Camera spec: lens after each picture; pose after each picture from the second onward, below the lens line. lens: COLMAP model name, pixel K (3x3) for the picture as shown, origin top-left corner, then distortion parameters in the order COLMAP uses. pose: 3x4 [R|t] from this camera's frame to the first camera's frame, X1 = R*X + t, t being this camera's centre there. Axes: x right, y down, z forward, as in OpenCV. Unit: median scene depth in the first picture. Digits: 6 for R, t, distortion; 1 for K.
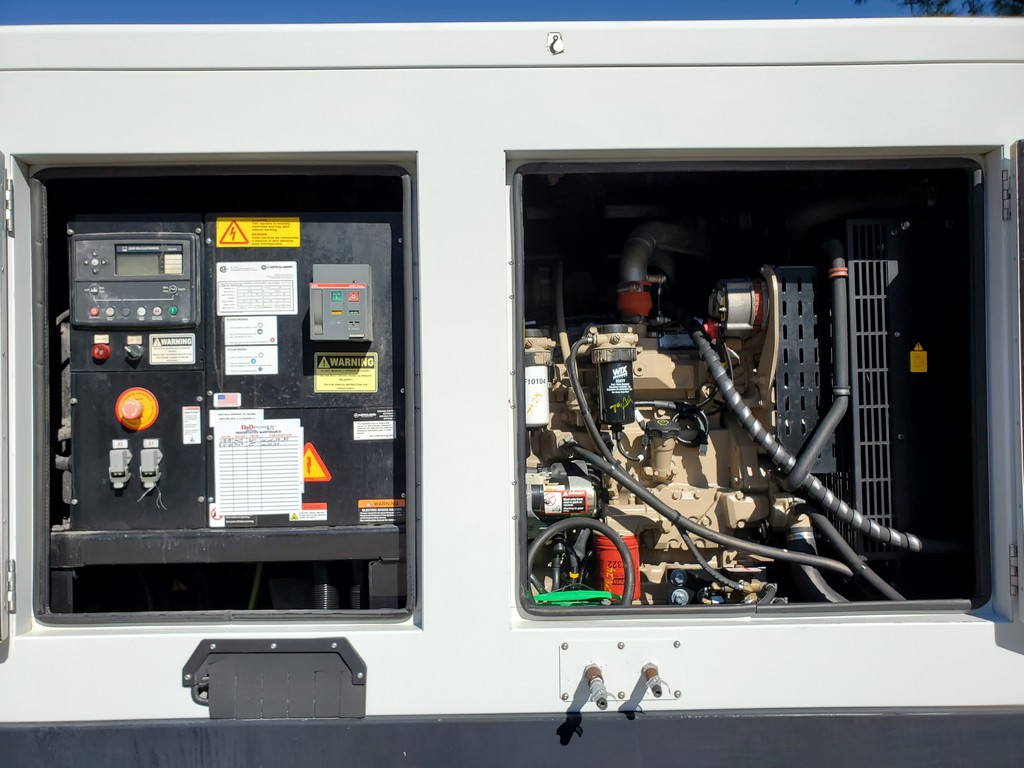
lens RADIAL K [[783.4, 0, 510.6], [0, 783.4, 393.6], [0, 0, 1]] dist [0.103196, -0.191792]
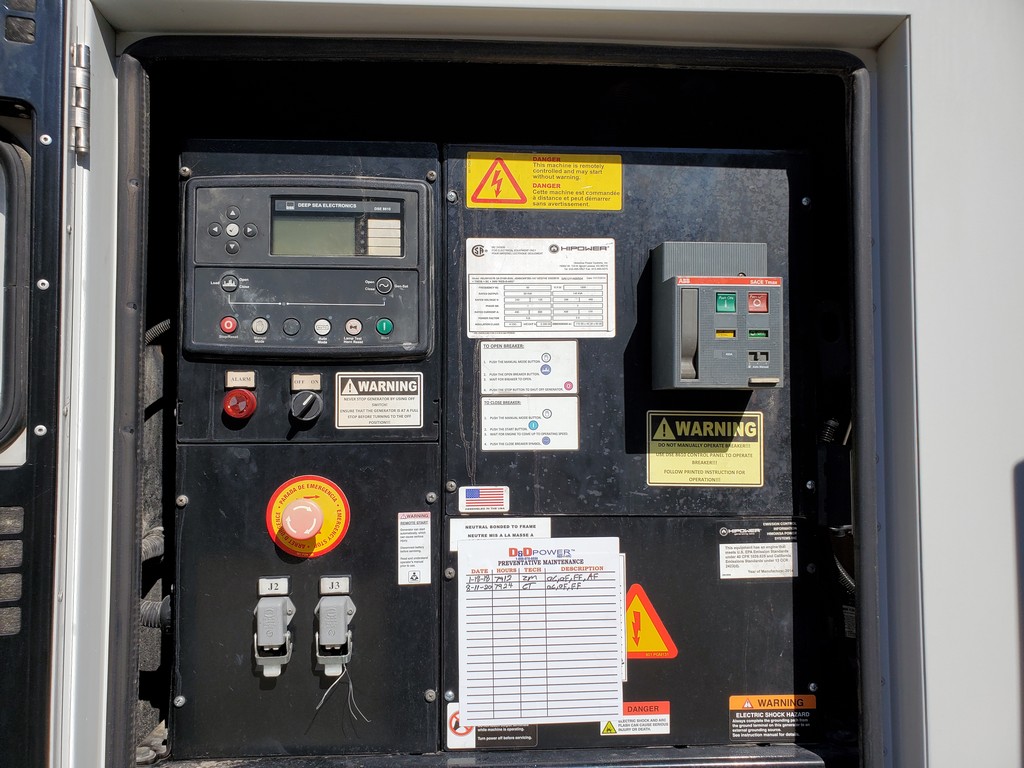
lens RADIAL K [[783.4, 0, 510.6], [0, 783.4, 393.6], [0, 0, 1]] dist [0.103196, -0.191792]
pose [[0.998382, 0.014806, 0.054896, -0.369117], [-0.013336, 0.999545, -0.027053, -0.047840], [-0.055272, 0.026277, 0.998126, 0.480720]]
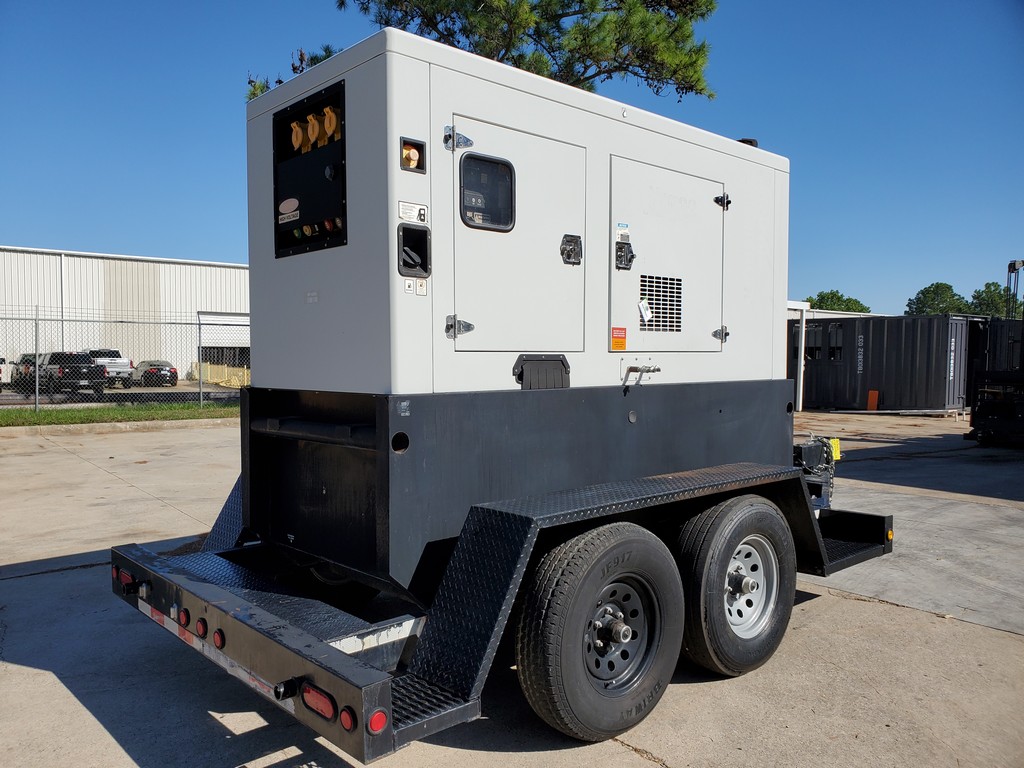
lens RADIAL K [[787.6, 0, 512.0], [0, 787.6, 384.0], [0, 0, 1]] dist [0.047087, -0.011040]
pose [[0.736909, -0.014270, 0.675841, -1.746964], [-0.018699, 0.998964, 0.041480, 0.278721], [-0.675733, -0.043205, 0.735879, -0.562004]]
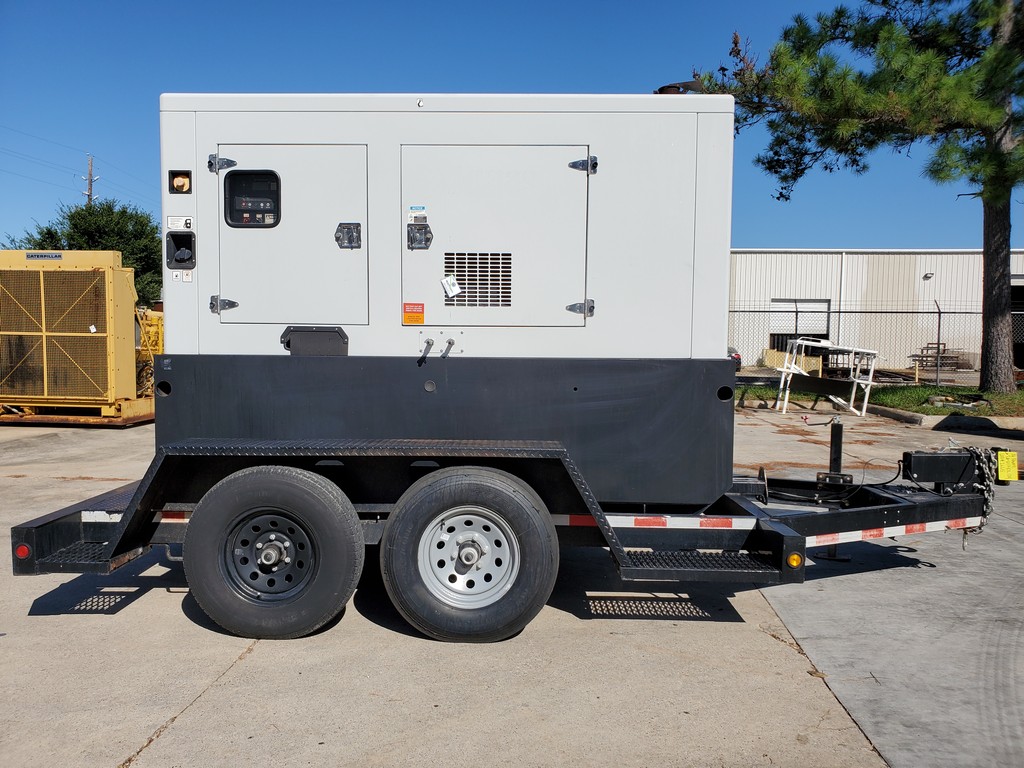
lens RADIAL K [[783.4, 0, 510.6], [0, 783.4, 393.6], [0, 0, 1]] dist [0.103196, -0.191792]
pose [[0.999488, 0.022064, -0.023182, 0.414381], [-0.020044, 0.996262, 0.084026, 0.274525], [0.024950, -0.083518, 0.996194, -1.589938]]
